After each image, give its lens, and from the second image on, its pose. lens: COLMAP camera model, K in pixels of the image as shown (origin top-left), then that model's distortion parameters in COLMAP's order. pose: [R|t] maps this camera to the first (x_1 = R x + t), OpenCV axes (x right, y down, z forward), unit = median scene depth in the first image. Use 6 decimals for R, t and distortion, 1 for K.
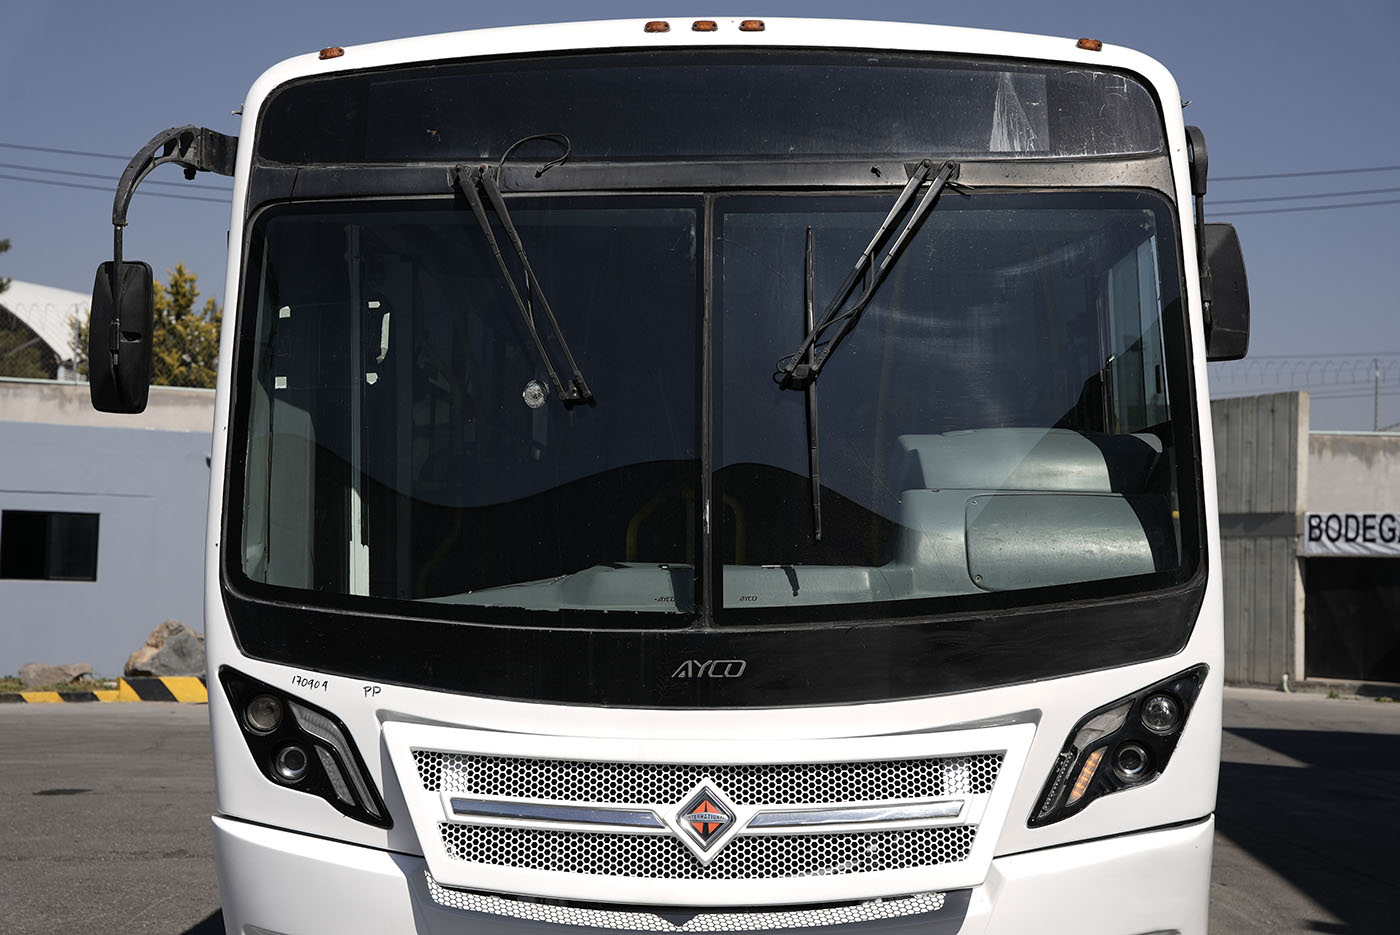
lens RADIAL K [[2272.0, 0, 700.0], [0, 2272.0, 467.5], [0, 0, 1]] dist [0.138162, 0.023216]
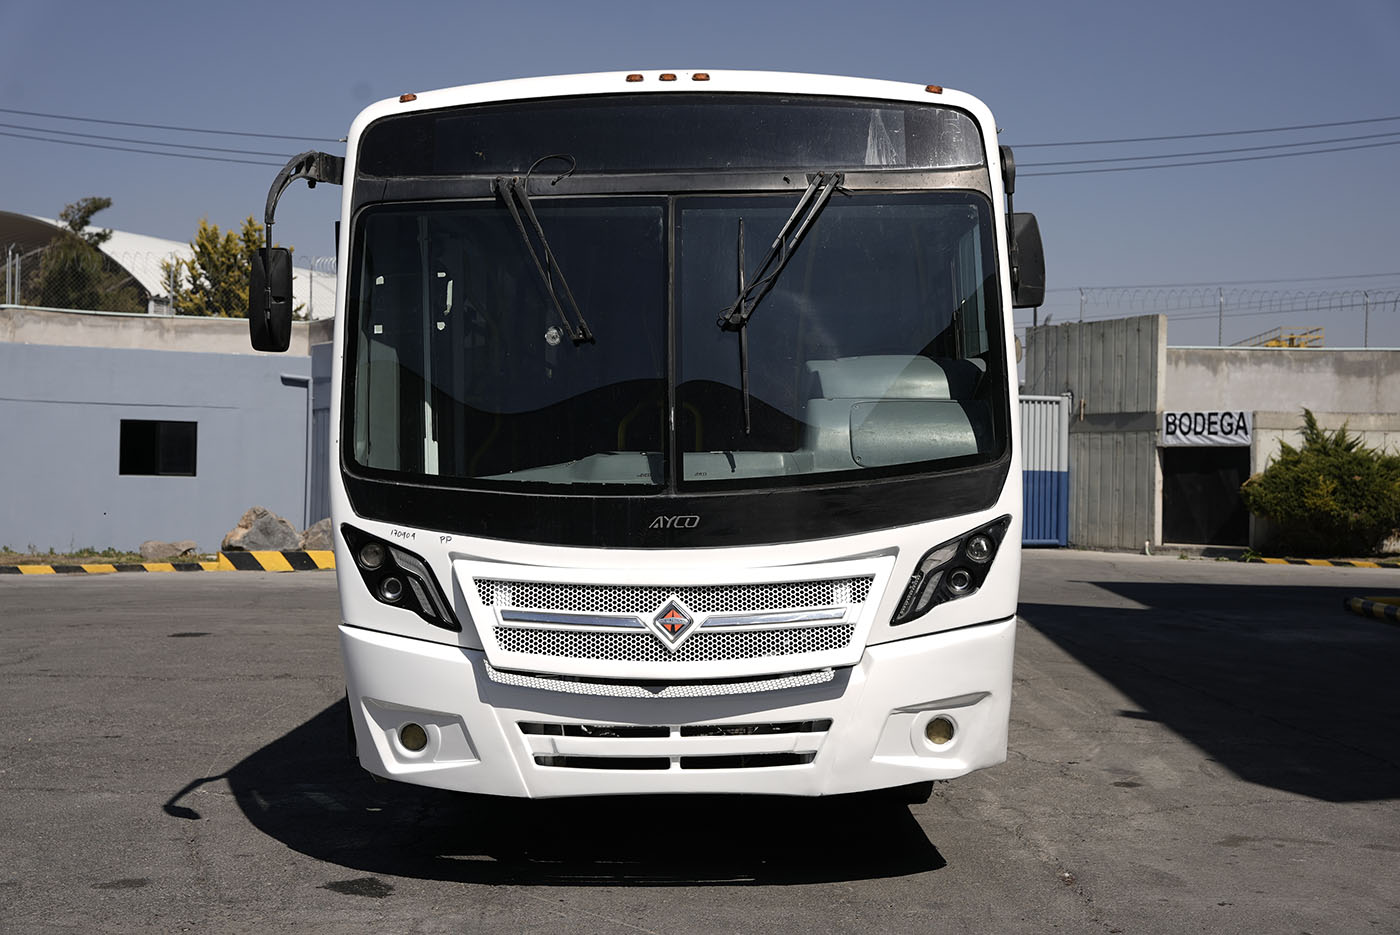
lens RADIAL K [[1877.1, 0, 700.0], [0, 1877.1, 467.5], [0, 0, 1]] dist [0.027432, 0.019738]
pose [[0.999896, -0.010090, 0.010279, 0.007992], [0.009598, 0.998858, 0.046807, -0.003333], [-0.010739, -0.046704, 0.998851, -0.202734]]
